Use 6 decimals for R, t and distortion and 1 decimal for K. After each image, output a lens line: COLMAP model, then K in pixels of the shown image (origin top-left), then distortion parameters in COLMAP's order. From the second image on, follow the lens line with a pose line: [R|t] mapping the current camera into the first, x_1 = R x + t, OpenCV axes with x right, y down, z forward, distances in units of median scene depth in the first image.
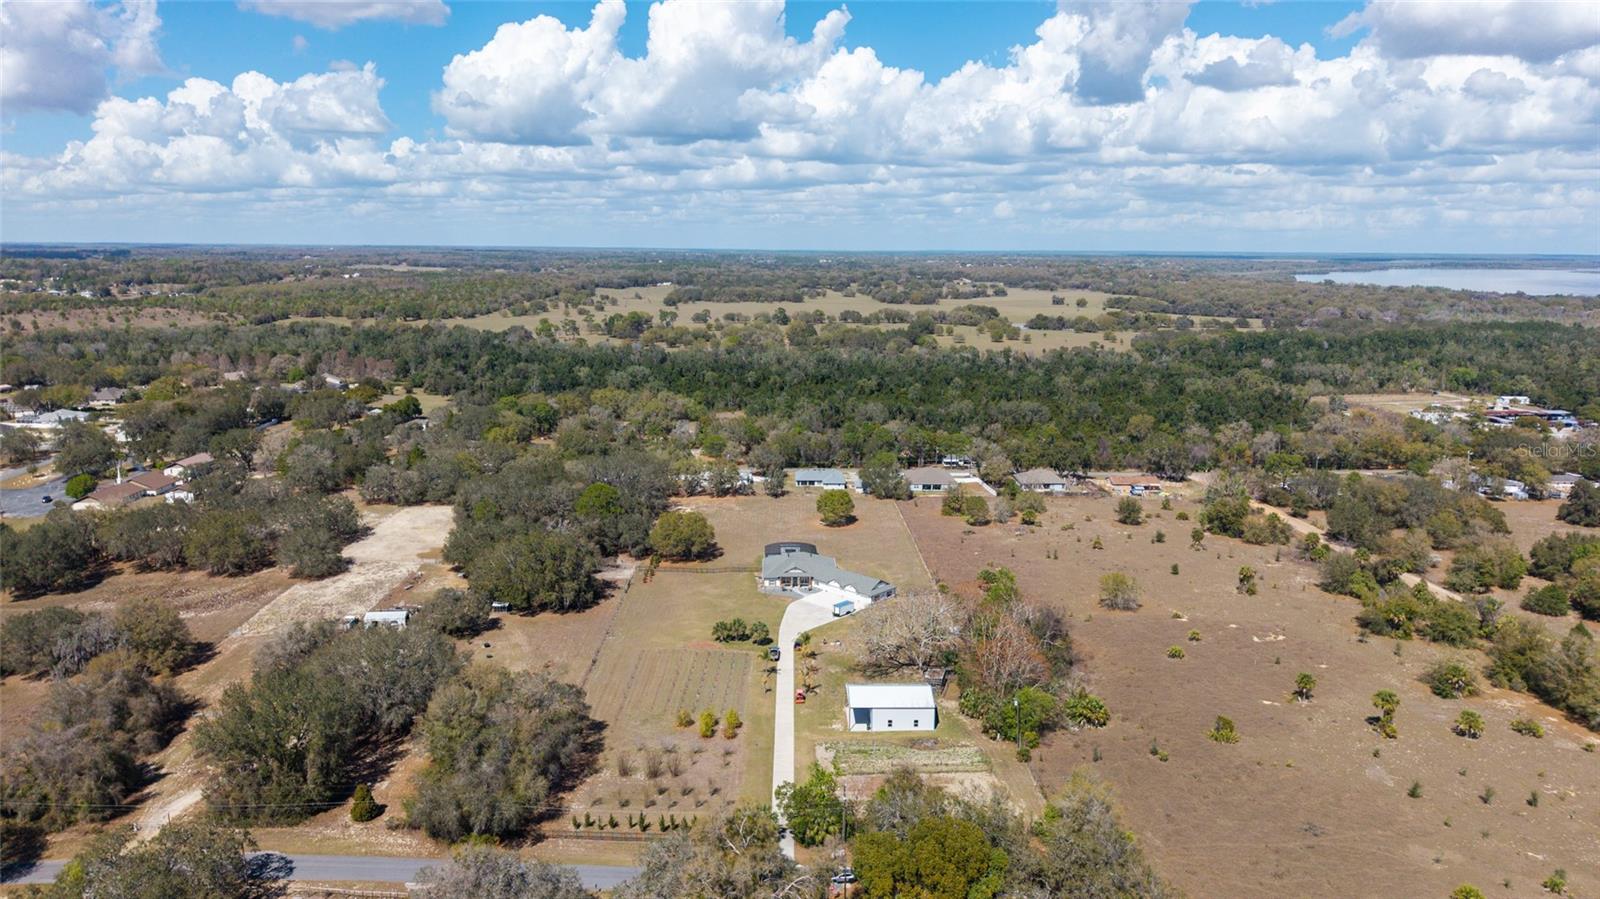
lens RADIAL K [[1065.3, 0, 804.3], [0, 1065.3, 460.1], [0, 0, 1]] dist [0.042705, -0.050209]
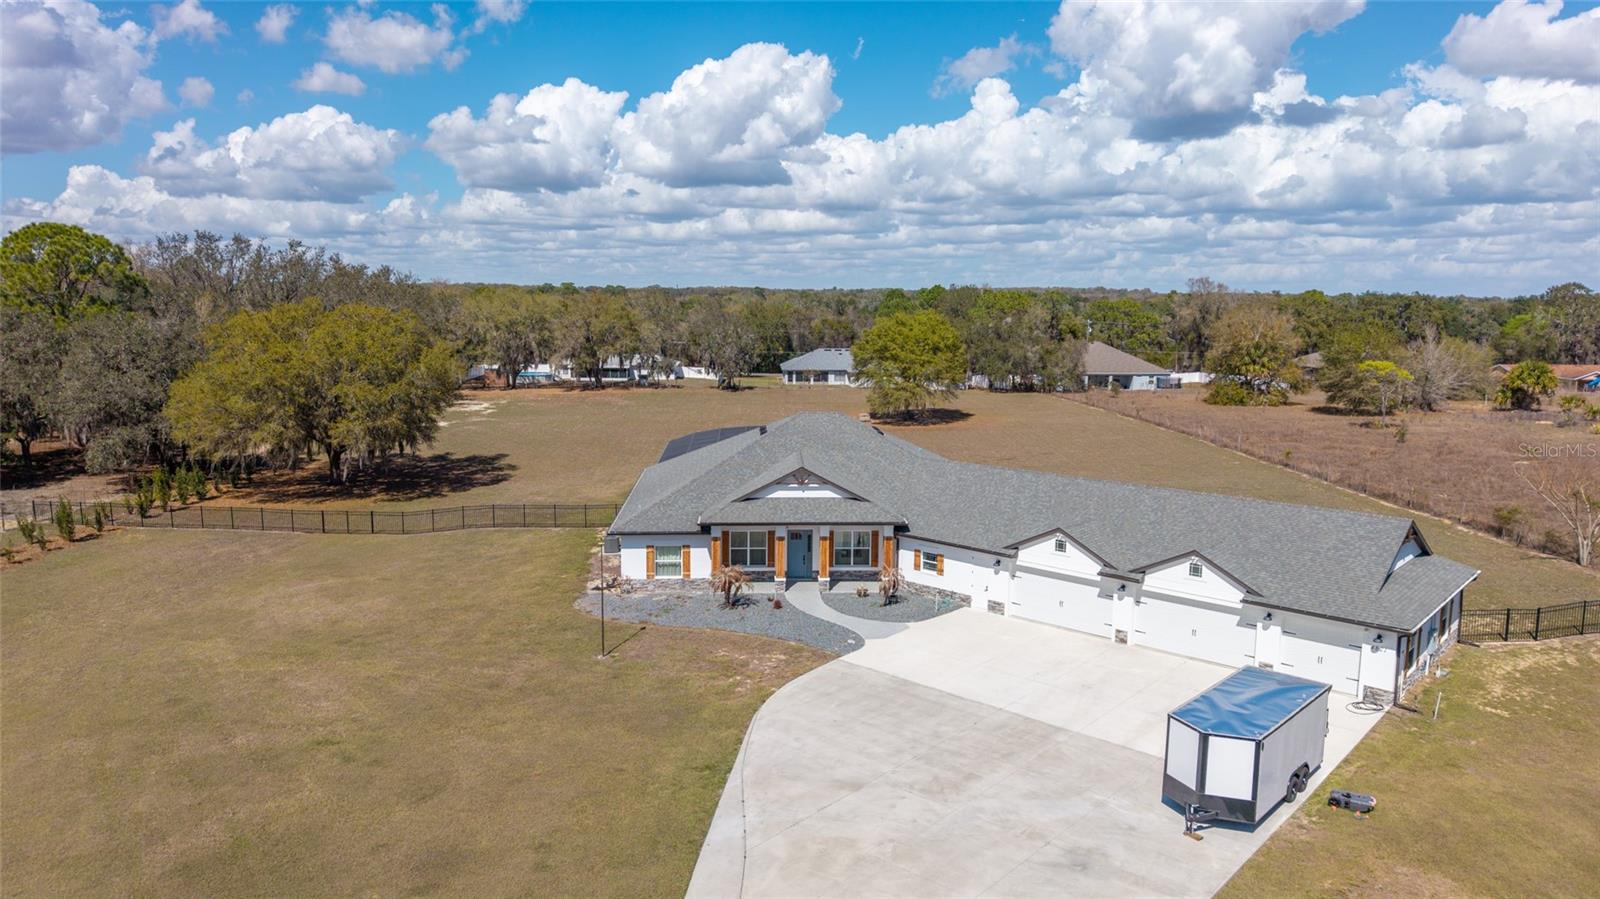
lens RADIAL K [[1065.3, 0, 799.0], [0, 1065.3, 460.8], [0, 0, 1]] dist [0.042705, -0.050209]
pose [[0.999884, -0.001798, 0.015129, -0.010485], [0.002534, 0.998807, -0.048759, 0.099659], [-0.015023, 0.048792, 0.998696, 0.766876]]
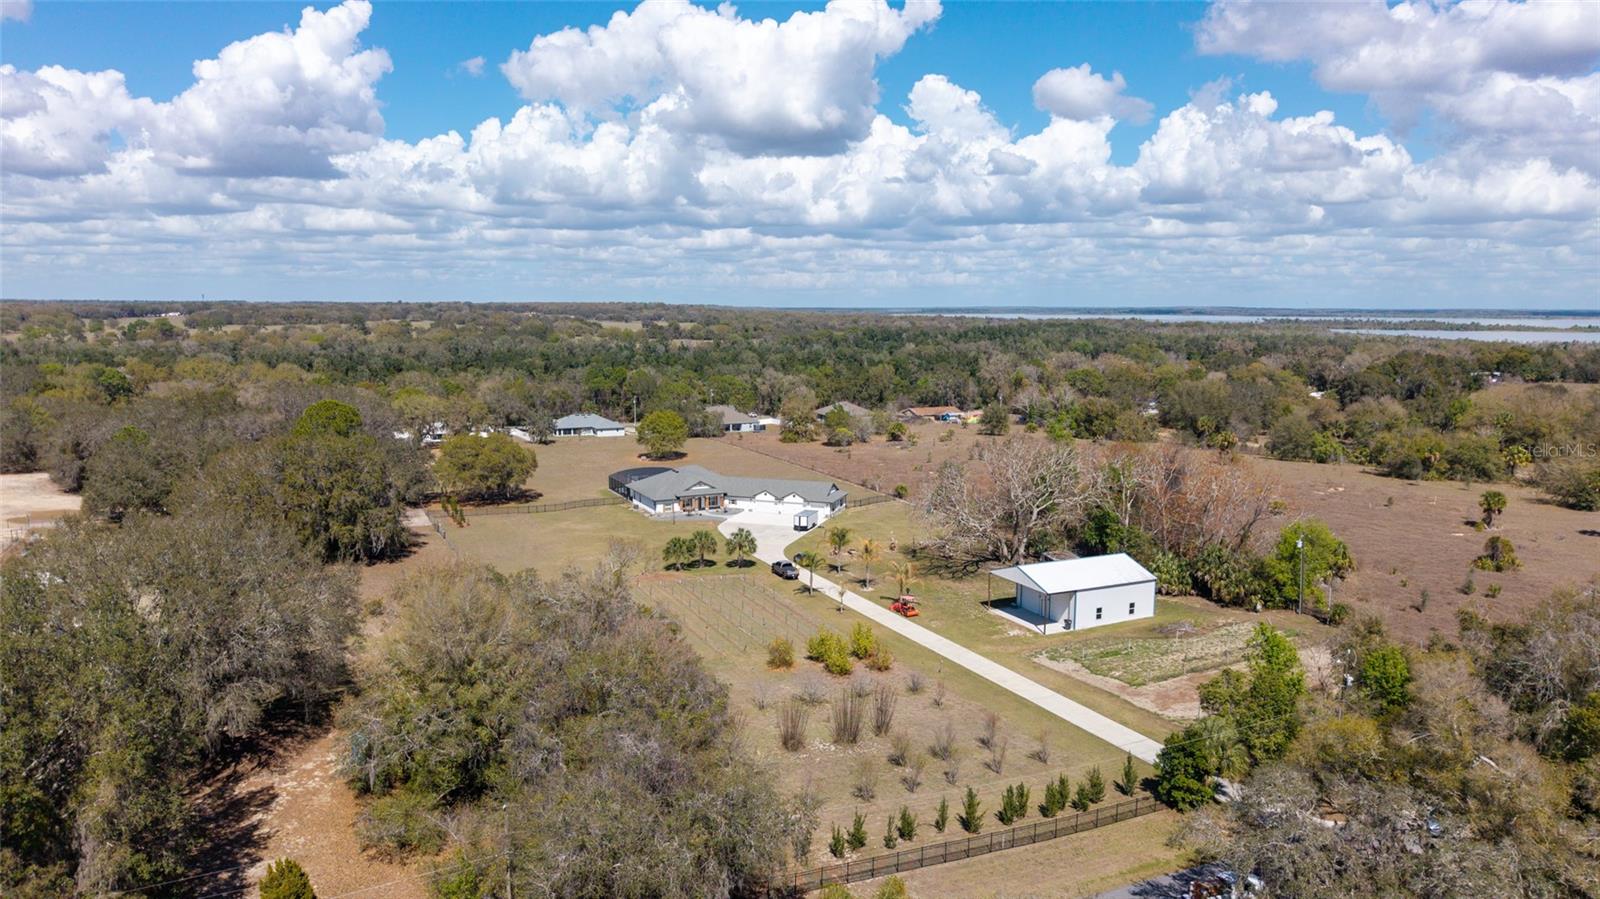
lens RADIAL K [[1065.3, 0, 805.2], [0, 1065.3, 447.7], [0, 0, 1]] dist [0.042705, -0.050209]
pose [[0.909408, -0.057338, 0.411934, -0.208971], [0.083850, 0.995390, -0.046562, 0.107977], [-0.407365, 0.076884, 0.910023, 0.325817]]
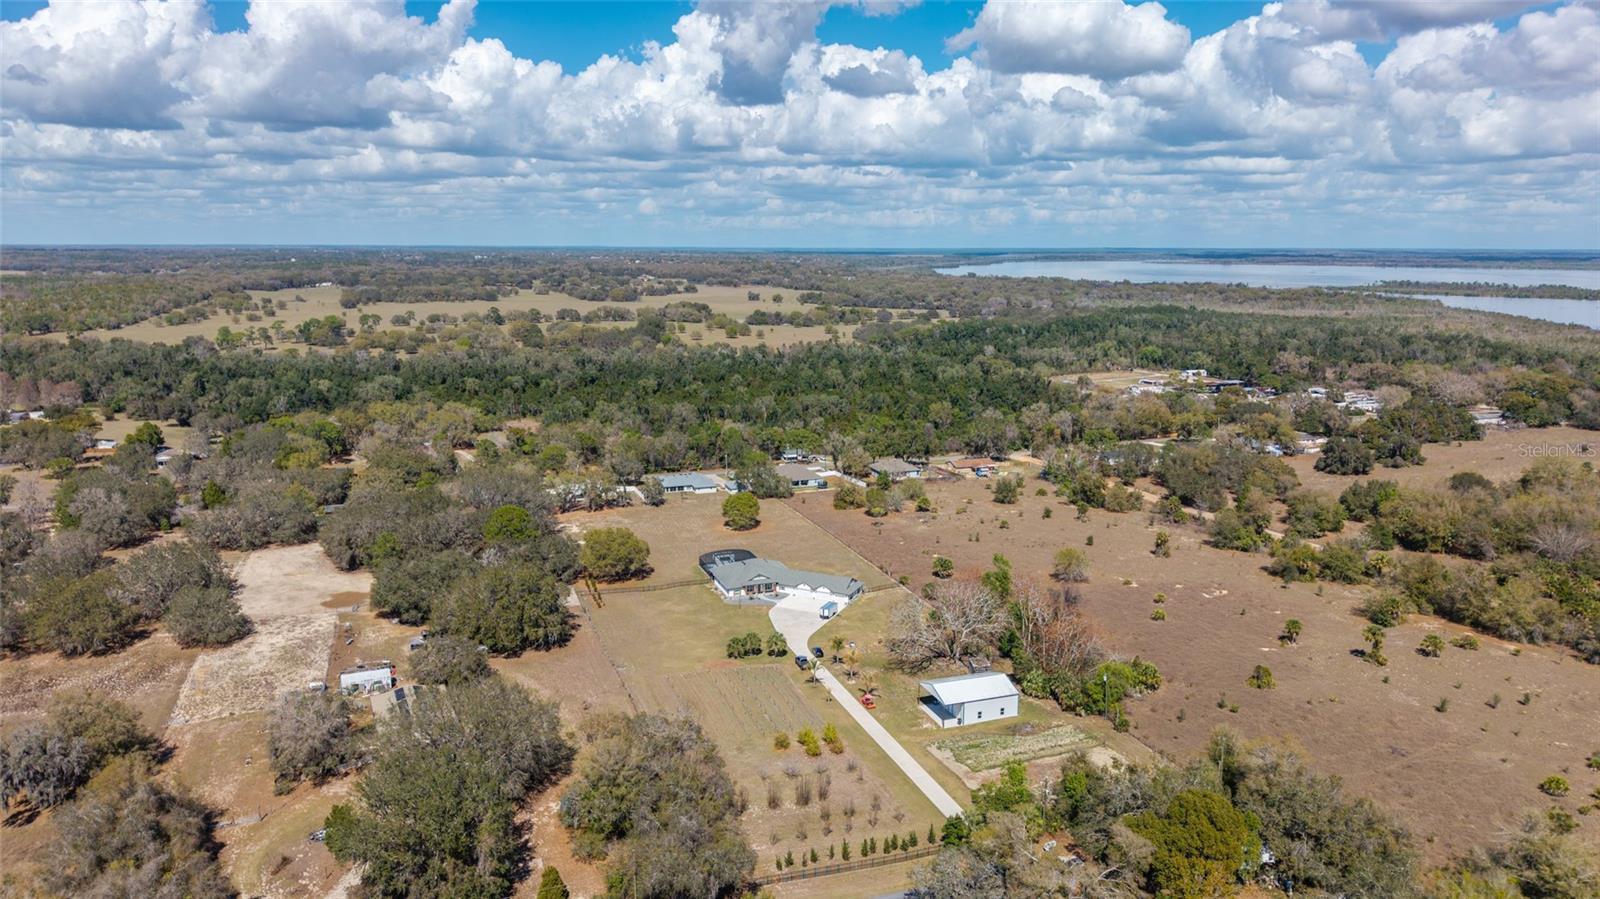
lens RADIAL K [[1065.3, 0, 802.1], [0, 1065.3, 460.1], [0, 0, 1]] dist [0.042705, -0.050209]
pose [[0.948392, -0.067954, 0.309733, -0.246662], [0.066864, 0.997662, 0.014148, -0.013952], [-0.309970, 0.007292, 0.950718, 0.053384]]
